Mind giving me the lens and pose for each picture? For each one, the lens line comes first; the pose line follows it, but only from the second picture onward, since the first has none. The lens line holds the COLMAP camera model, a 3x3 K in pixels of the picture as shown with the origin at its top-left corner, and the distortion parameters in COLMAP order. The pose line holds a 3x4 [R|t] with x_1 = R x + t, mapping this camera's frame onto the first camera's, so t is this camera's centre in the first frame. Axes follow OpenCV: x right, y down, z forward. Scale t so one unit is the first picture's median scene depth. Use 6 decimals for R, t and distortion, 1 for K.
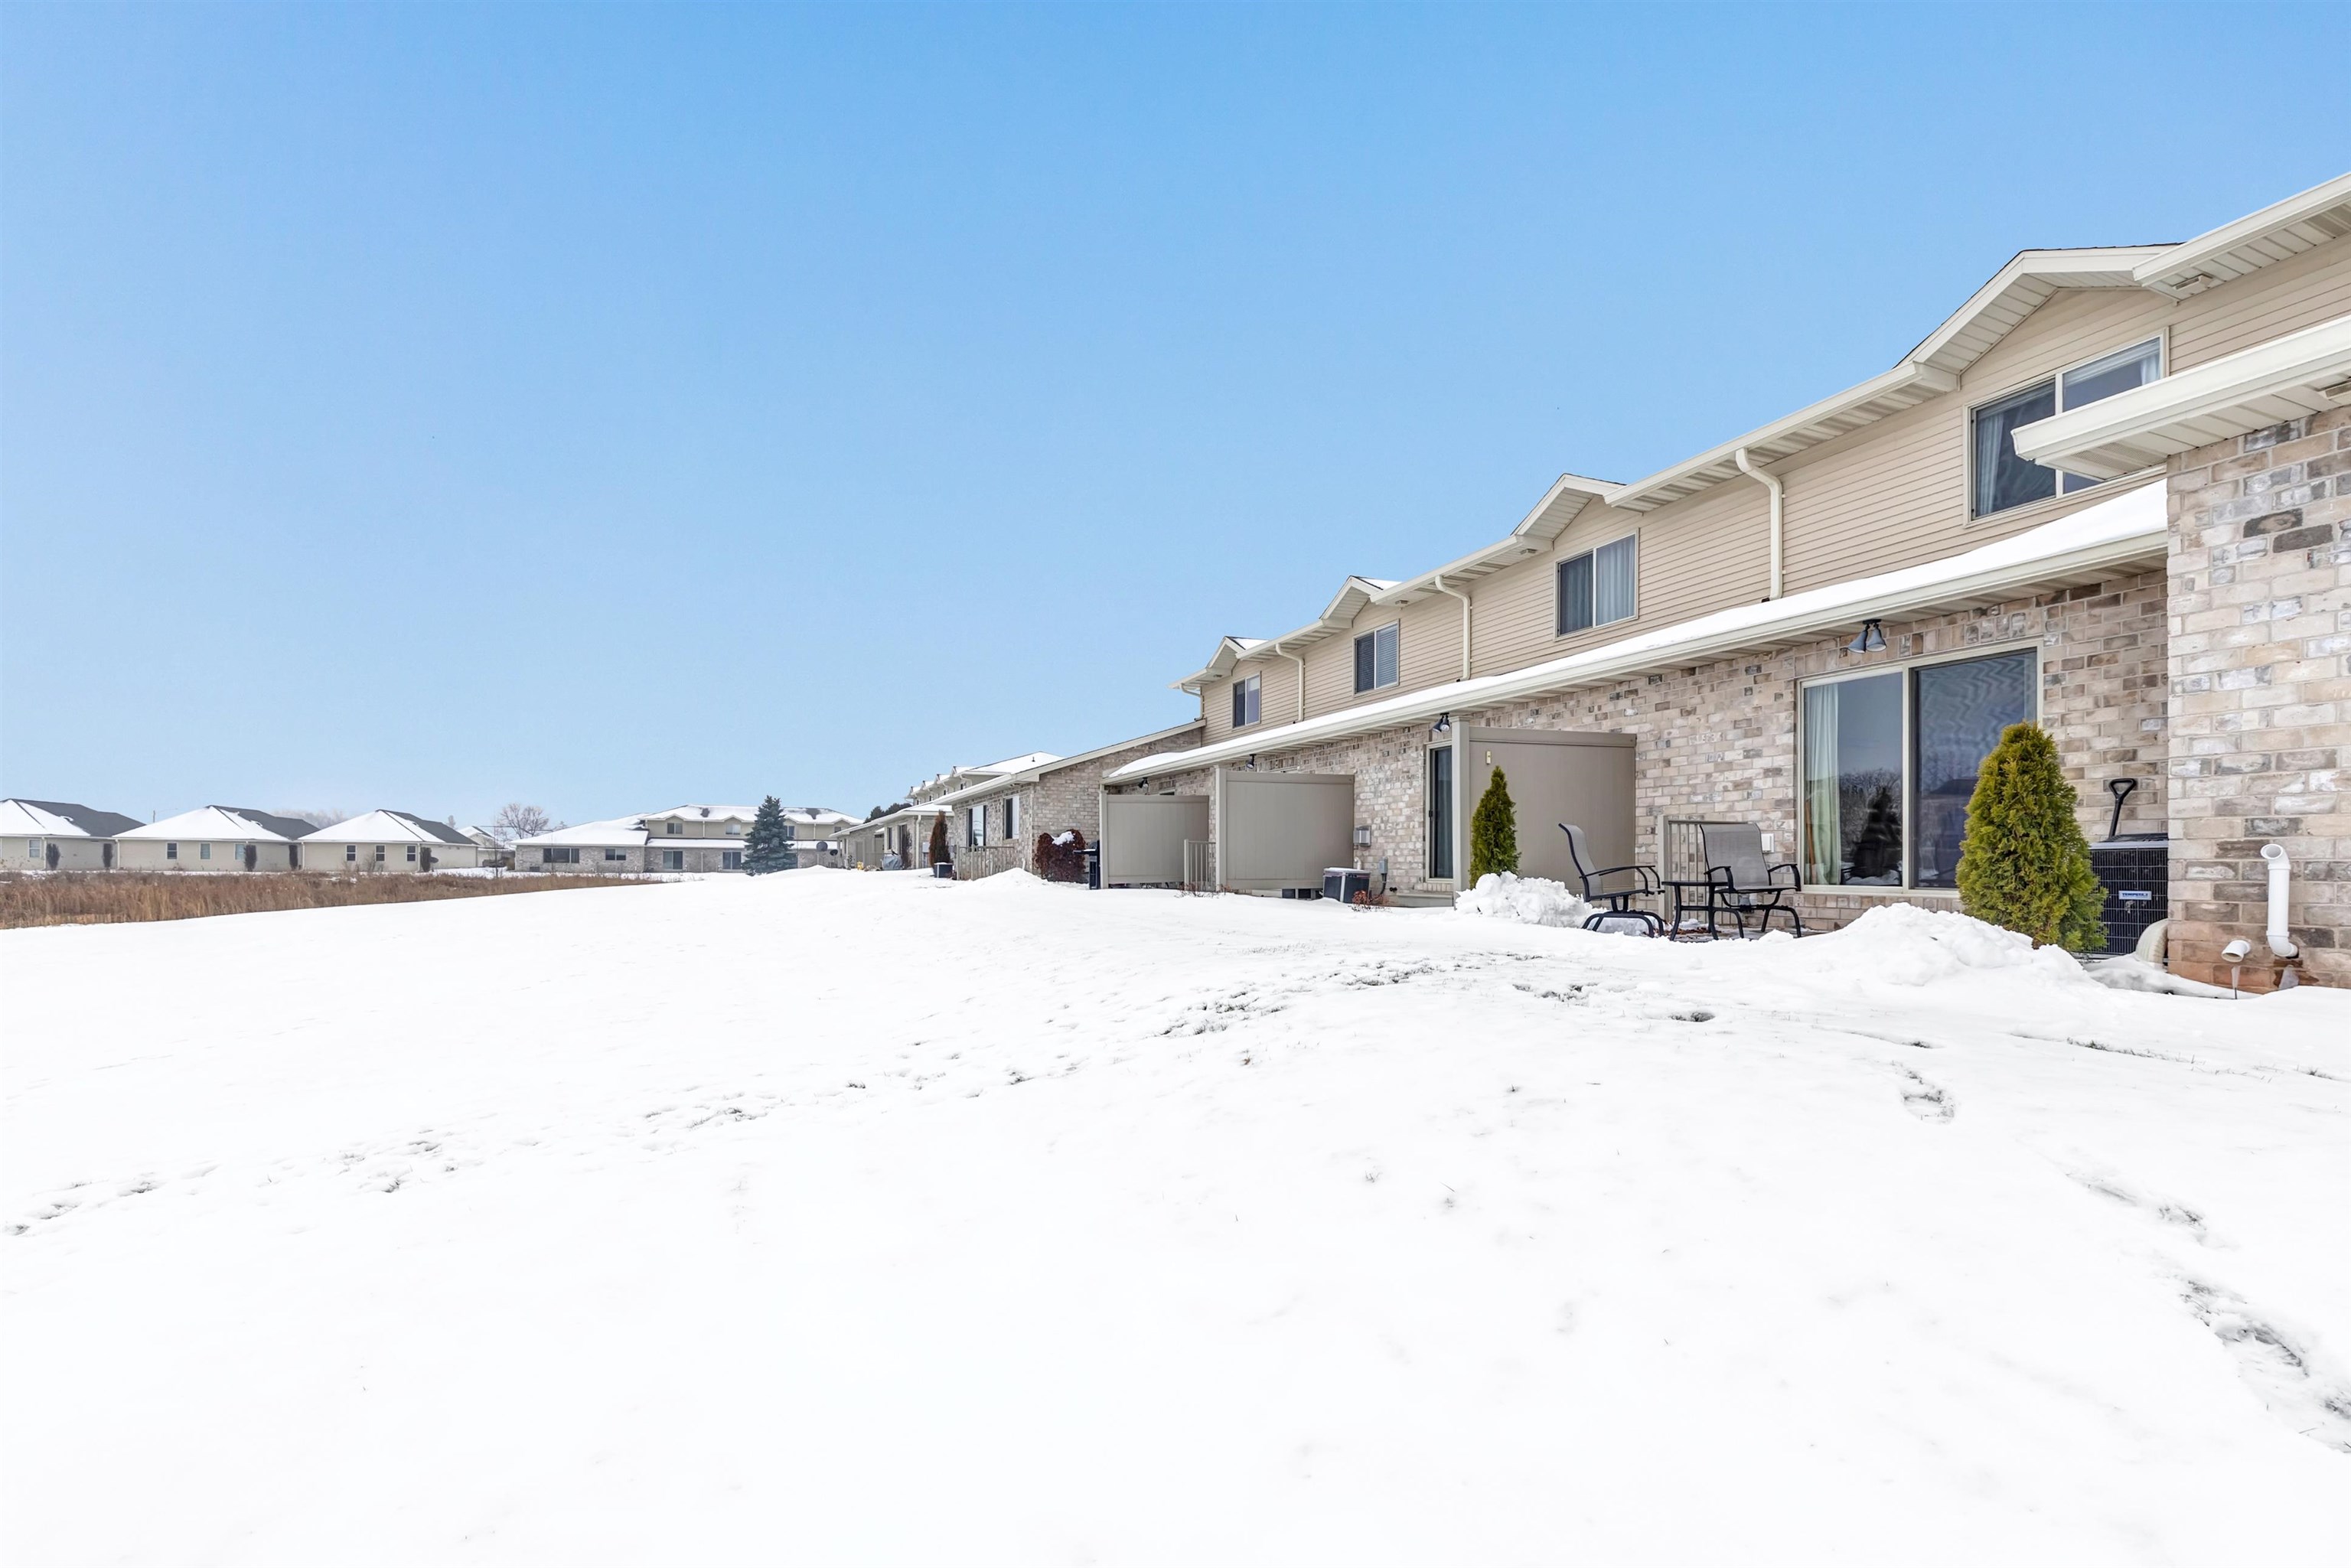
lens RADIAL K [[961.9, 0, 1165.4], [0, 961.9, 865.4], [0, 0, 1]] dist [0.001994, 0.000355]
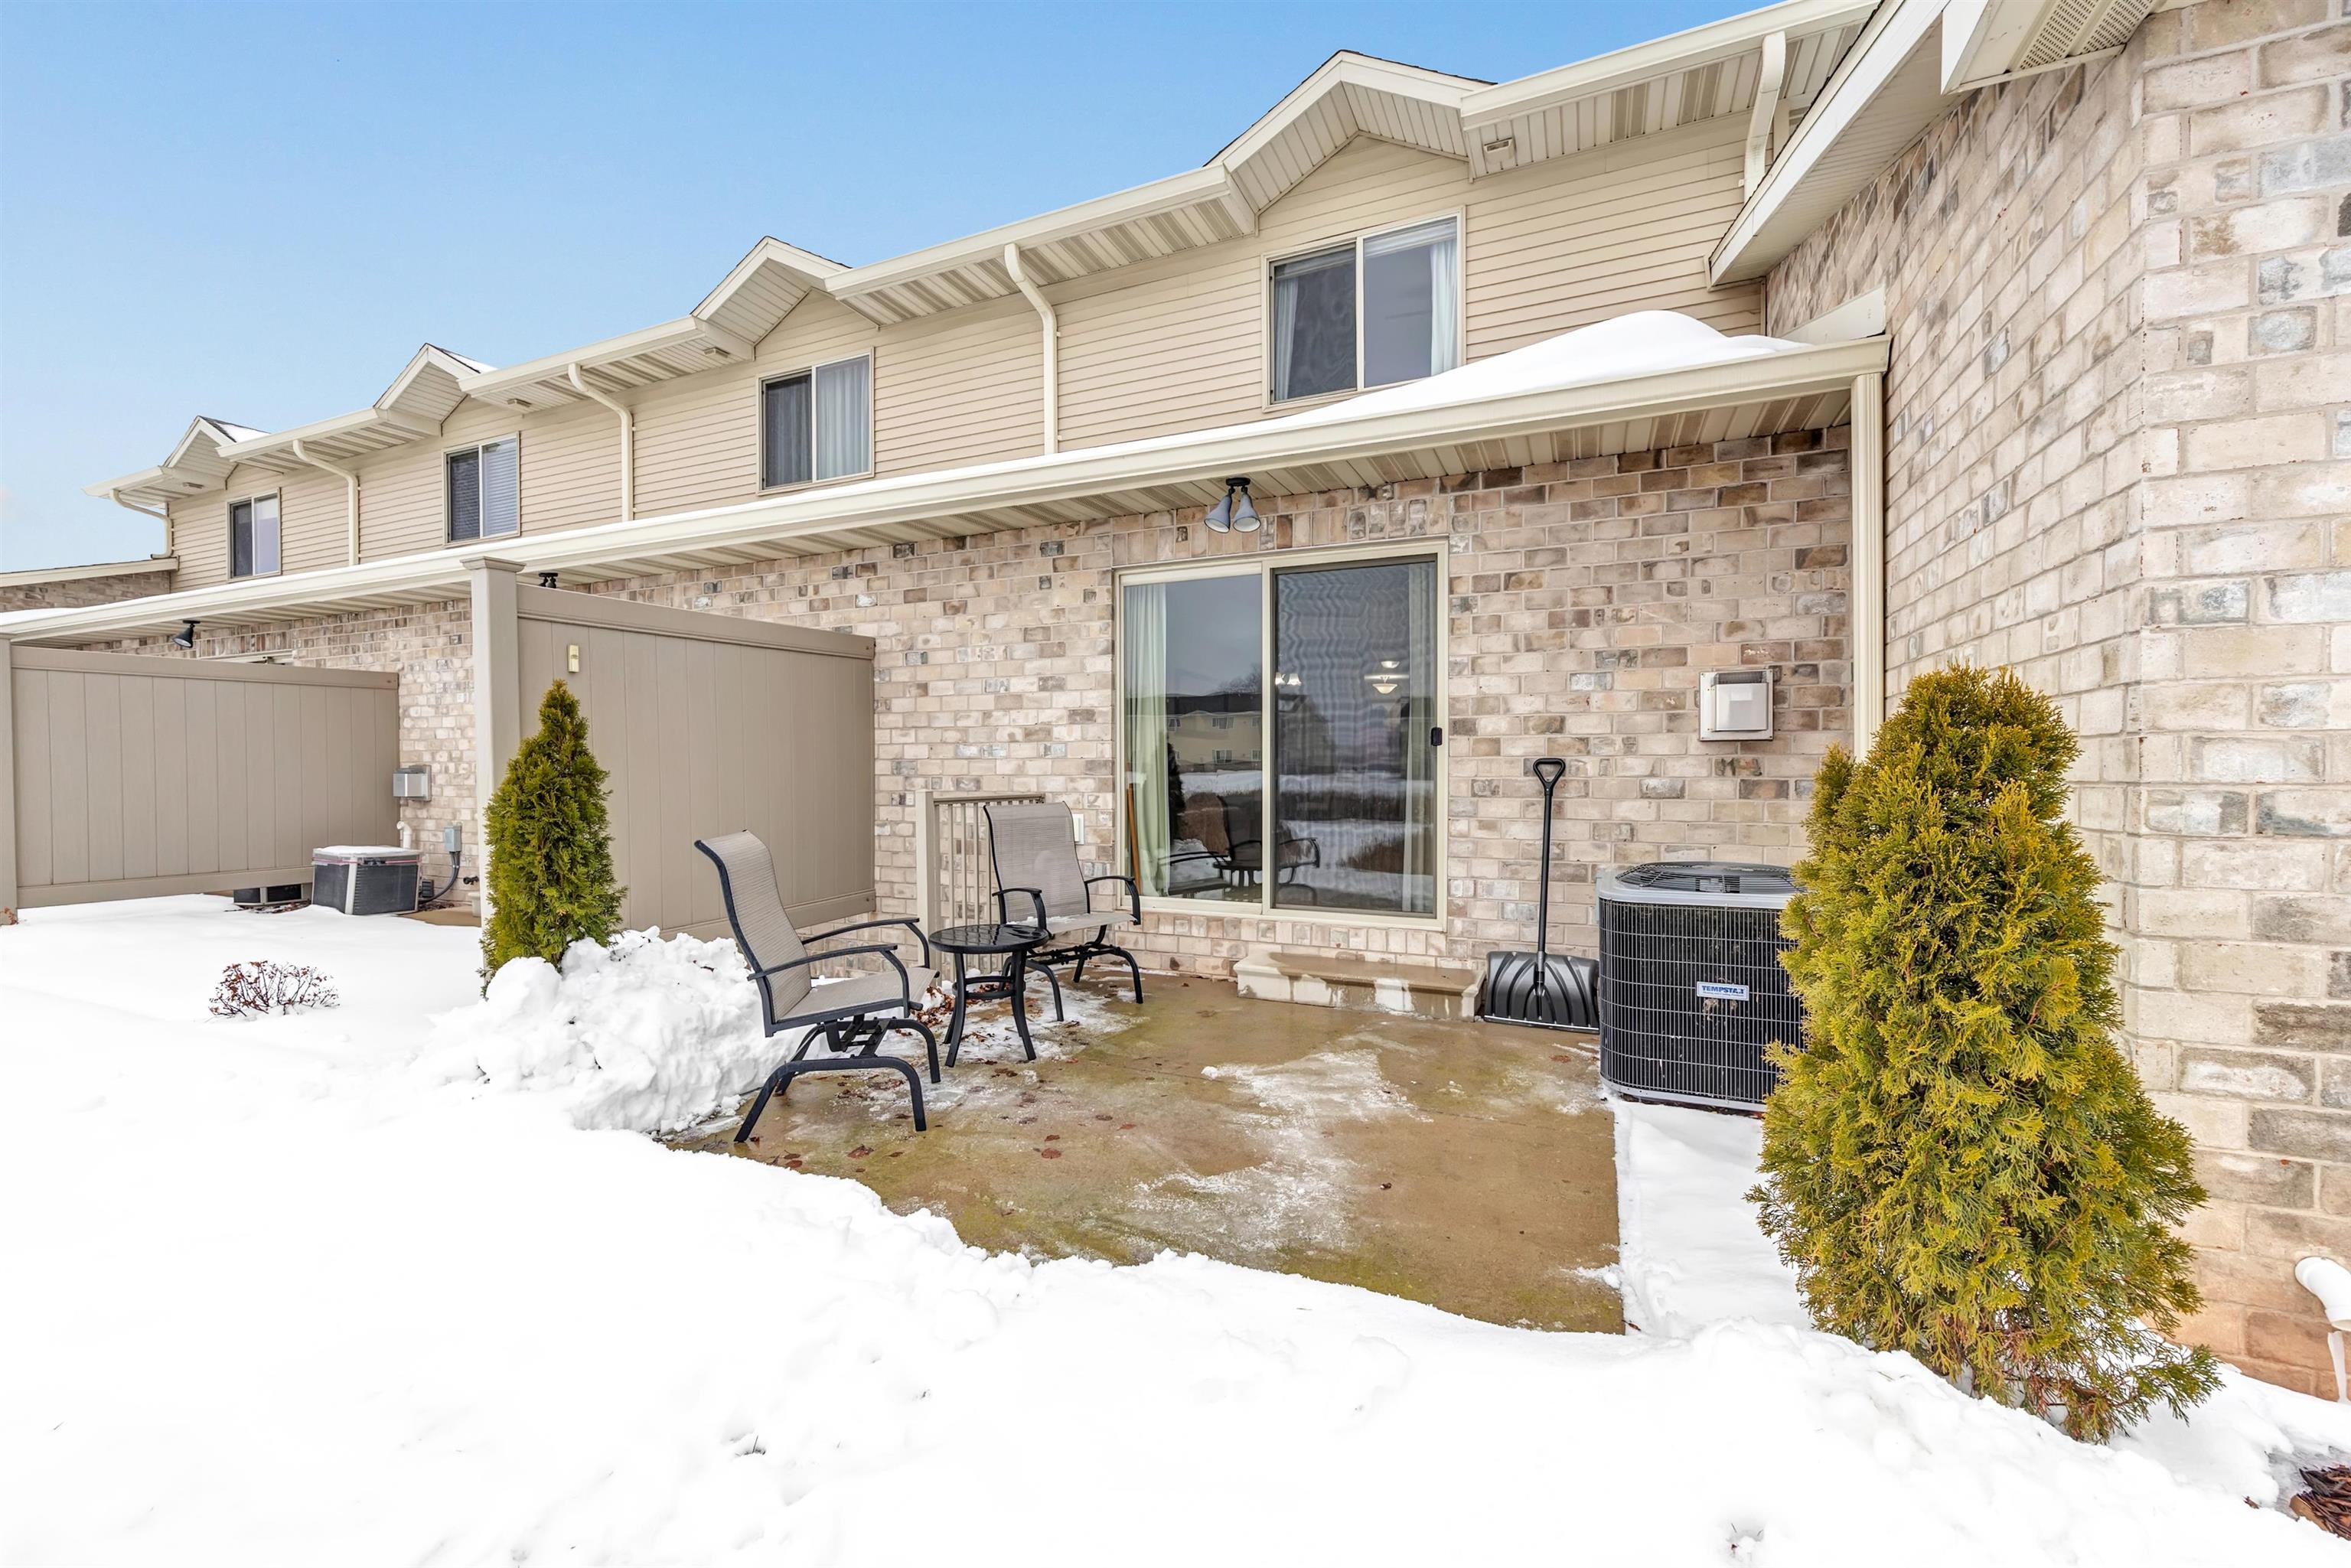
lens RADIAL K [[961.9, 0, 1176.4], [0, 961.9, 778.1], [0, 0, 1]] dist [0.001994, 0.000355]
pose [[0.724405, -0.011548, 0.689278, 0.239617], [0.007627, 0.999933, 0.008738, -0.060324], [-0.689333, -0.001073, 0.724444, 0.494855]]
